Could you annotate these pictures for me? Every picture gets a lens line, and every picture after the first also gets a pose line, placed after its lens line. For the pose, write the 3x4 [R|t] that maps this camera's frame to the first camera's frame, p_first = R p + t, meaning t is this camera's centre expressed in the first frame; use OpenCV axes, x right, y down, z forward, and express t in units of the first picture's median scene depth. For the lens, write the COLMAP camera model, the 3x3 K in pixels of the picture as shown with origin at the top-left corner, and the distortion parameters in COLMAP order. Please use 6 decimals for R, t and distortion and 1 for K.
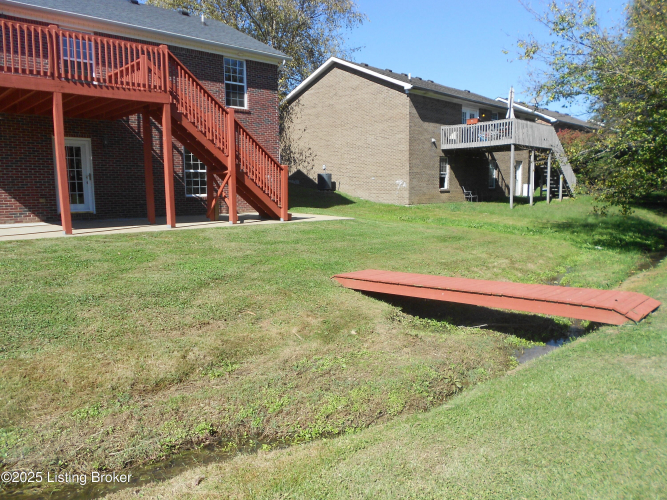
lens RADIAL K [[506.4, 0, 333.5], [0, 506.4, 250.0], [0, 0, 1]] dist [-0.020301, -0.005433]
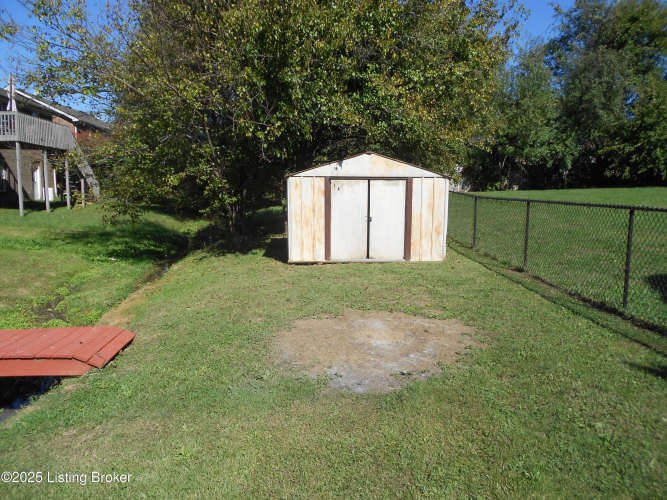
lens RADIAL K [[506.4, 0, 333.5], [0, 506.4, 250.0], [0, 0, 1]] dist [-0.020301, -0.005433]
pose [[0.662841, -0.064280, 0.745996, 0.085983], [0.066643, 0.997419, 0.026730, -0.017327], [-0.745788, 0.031998, 0.665414, 0.050205]]
